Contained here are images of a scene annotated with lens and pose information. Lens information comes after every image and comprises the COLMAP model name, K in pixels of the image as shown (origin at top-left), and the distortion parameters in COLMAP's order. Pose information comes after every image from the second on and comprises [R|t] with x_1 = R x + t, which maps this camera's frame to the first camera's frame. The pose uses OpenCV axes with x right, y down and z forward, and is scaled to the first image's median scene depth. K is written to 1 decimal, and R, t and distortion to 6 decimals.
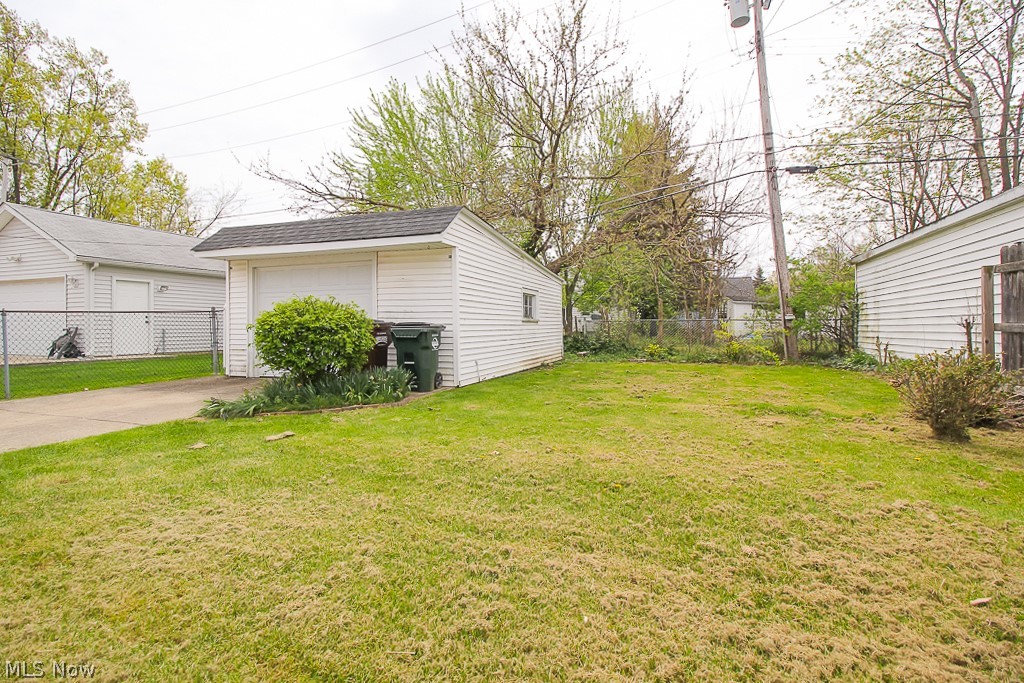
lens RADIAL K [[479.0, 0, 511.3], [0, 479.0, 325.7], [0, 0, 1]] dist [0.021338, -0.015046]
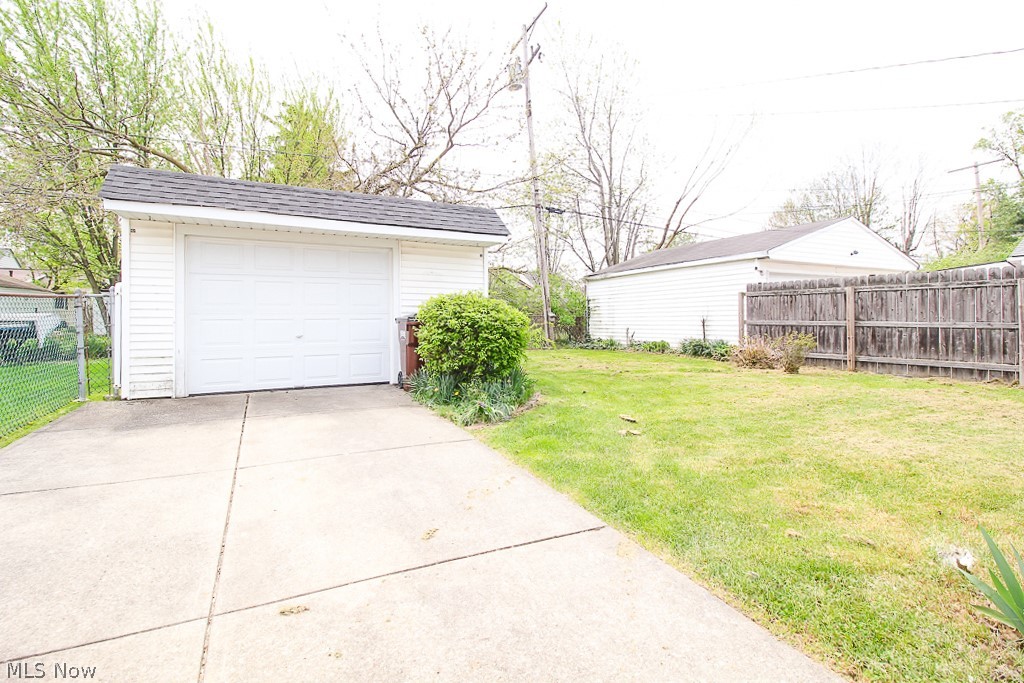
lens RADIAL K [[479.0, 0, 511.3], [0, 479.0, 325.7], [0, 0, 1]] dist [0.021338, -0.015046]
pose [[0.679336, -0.005471, 0.733807, -0.802588], [-0.000152, 0.999971, 0.007597, 0.002037], [-0.733828, -0.005273, 0.679315, 0.220742]]
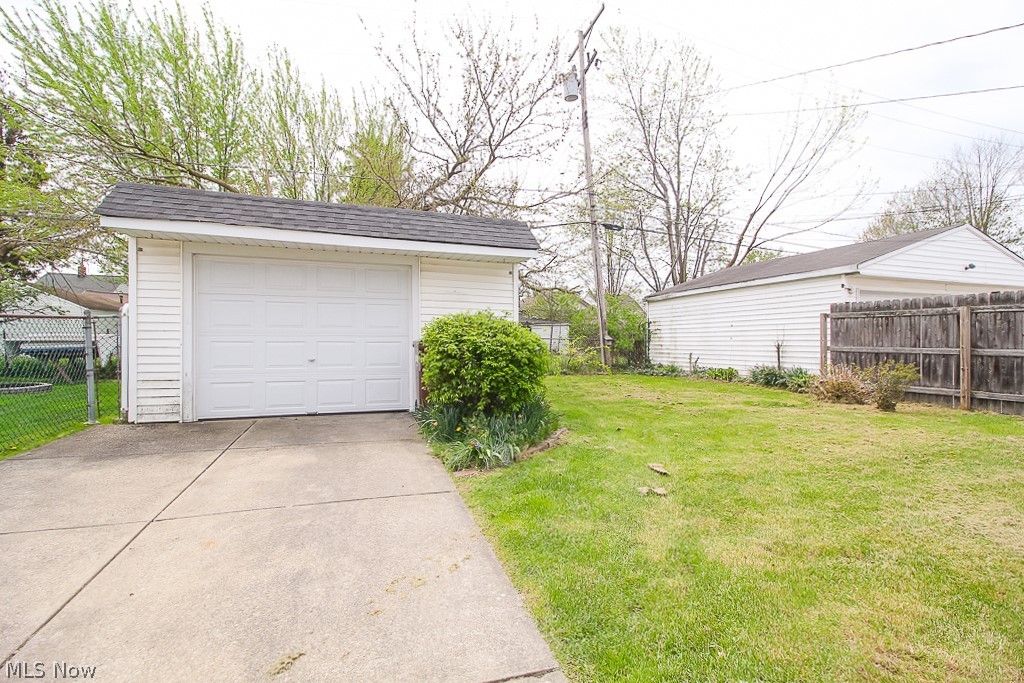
lens RADIAL K [[474.1, 0, 515.1], [0, 474.1, 348.0], [0, 0, 1]] dist [0.020676, -0.015982]
pose [[0.774759, 0.001358, 0.632255, -0.673399], [-0.008405, 0.999931, 0.008152, -0.001877], [-0.632201, -0.011629, 0.774717, 0.243837]]
